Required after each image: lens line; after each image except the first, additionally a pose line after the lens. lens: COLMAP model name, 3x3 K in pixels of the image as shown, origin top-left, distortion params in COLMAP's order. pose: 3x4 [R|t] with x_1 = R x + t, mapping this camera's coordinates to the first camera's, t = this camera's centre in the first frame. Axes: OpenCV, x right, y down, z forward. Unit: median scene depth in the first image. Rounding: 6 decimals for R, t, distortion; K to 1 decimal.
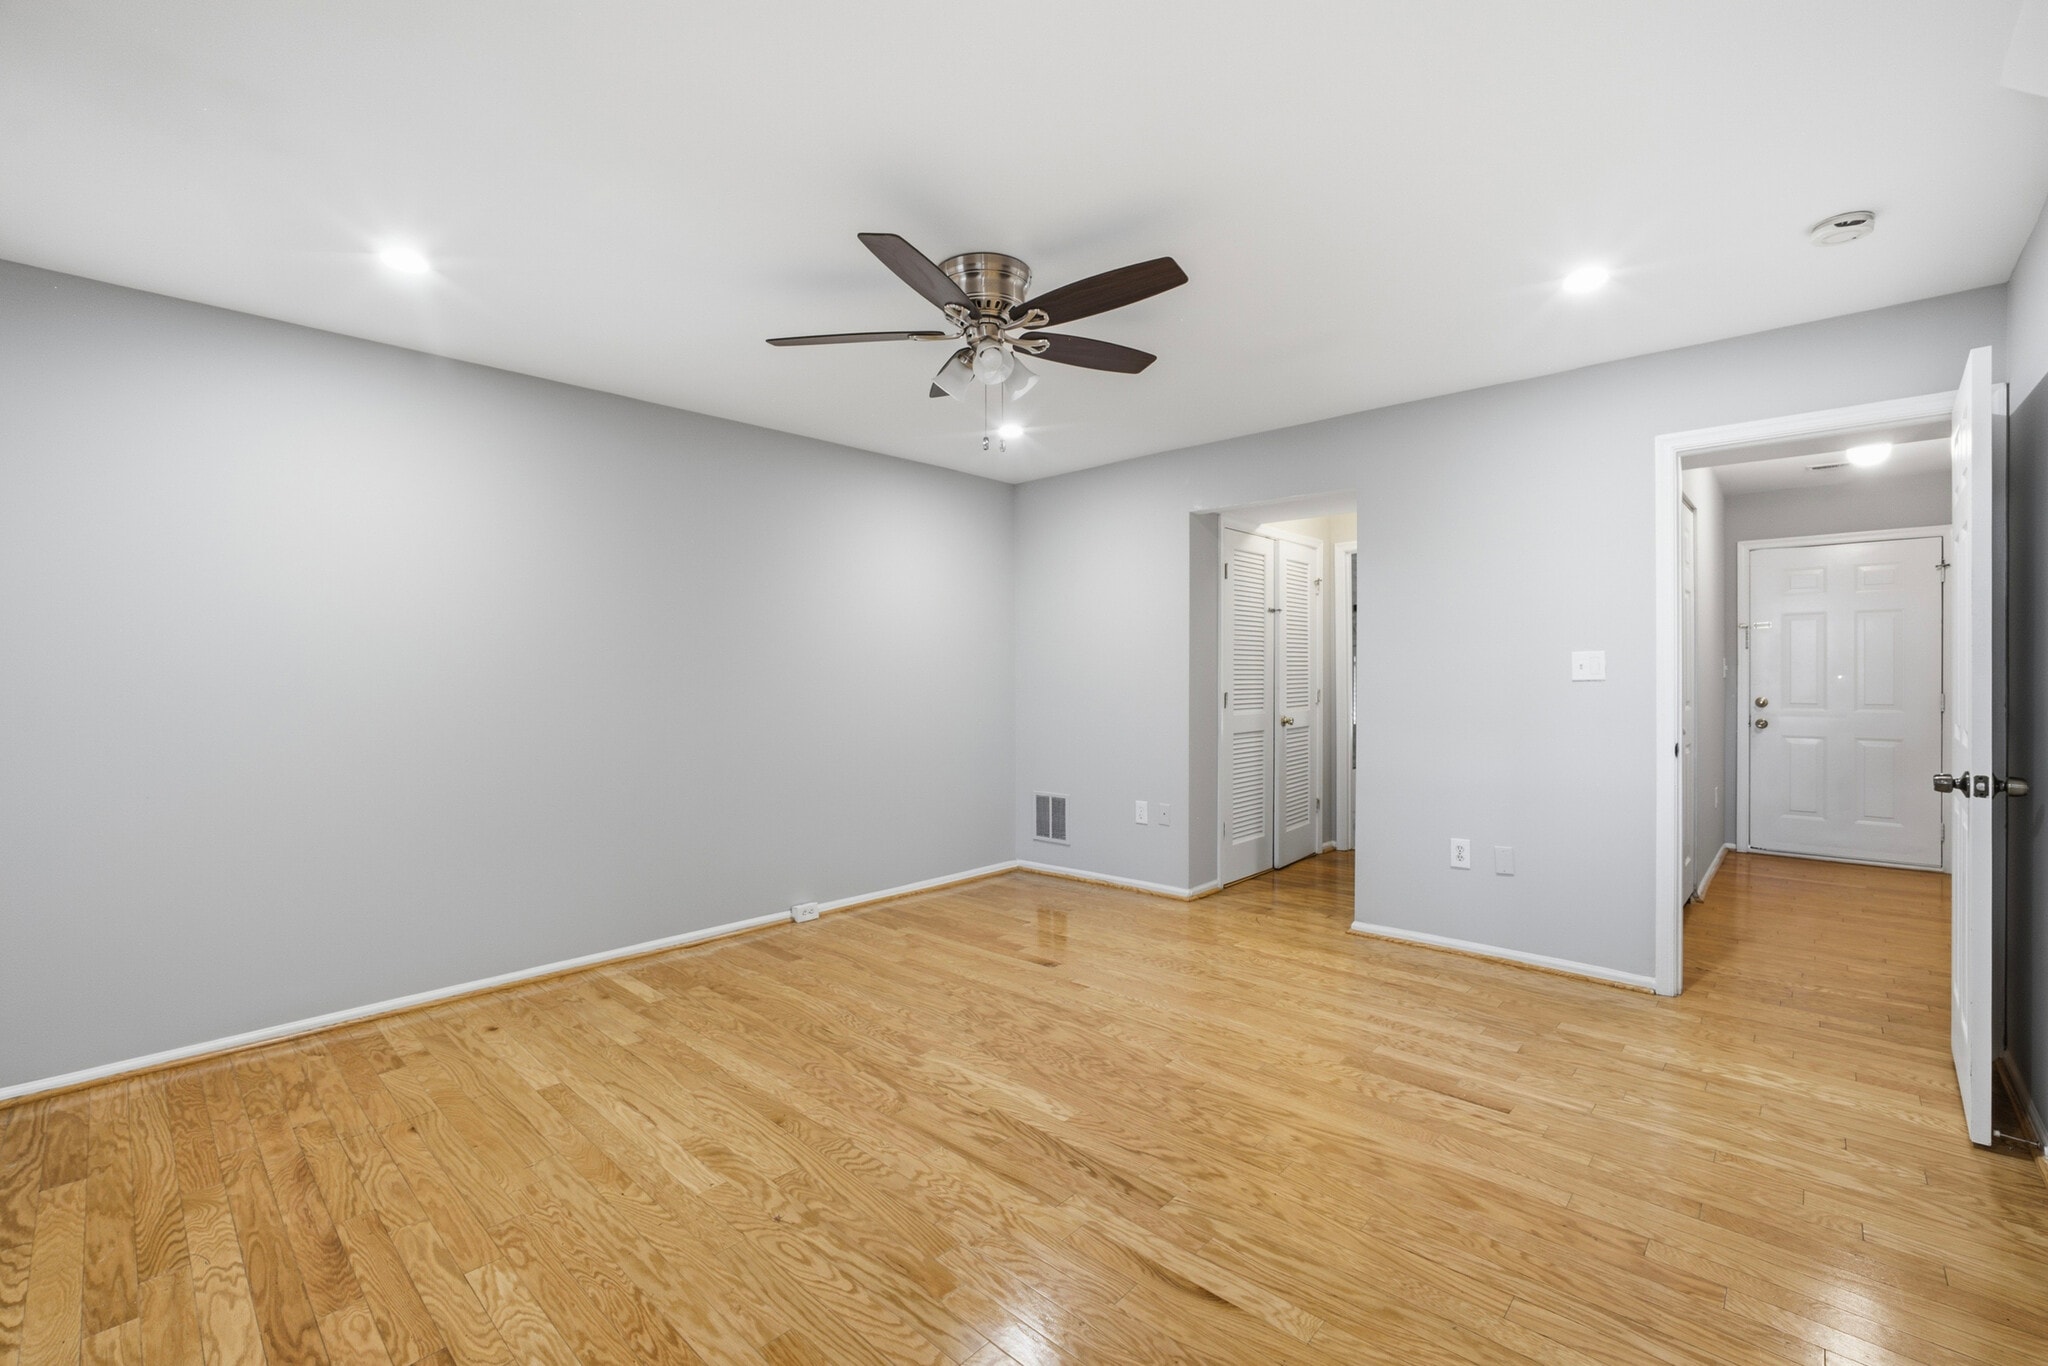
lens RADIAL K [[883.7, 0, 1027.2], [0, 883.7, 667.9], [0, 0, 1]] dist [-0.038998, 0.016960]
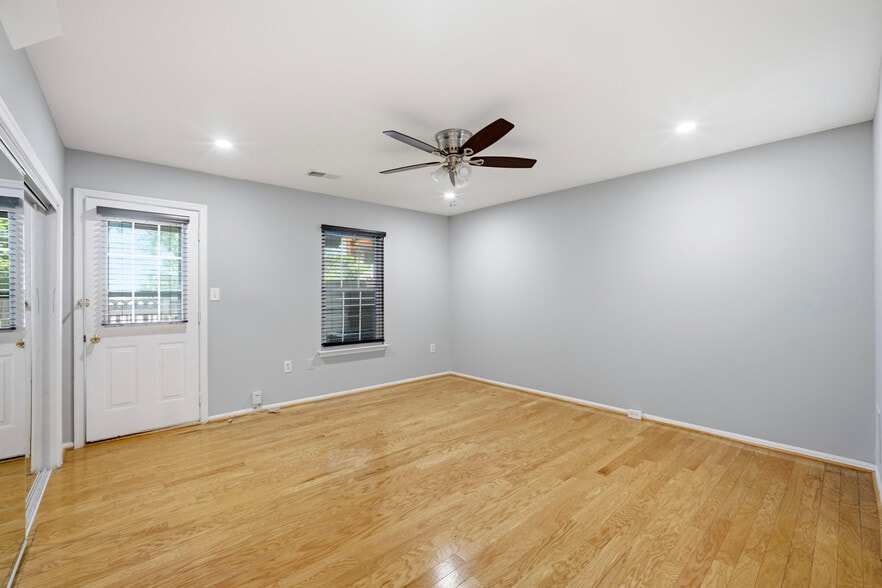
lens RADIAL K [[380.6, 0, 442.4], [0, 380.6, 287.5], [0, 0, 1]] dist [-0.038998, 0.016960]
pose [[-0.108089, -0.011605, -0.994074, 0.996310], [0.011693, 0.999848, -0.012944, -0.001031], [0.994072, -0.013023, -0.107936, 1.037384]]
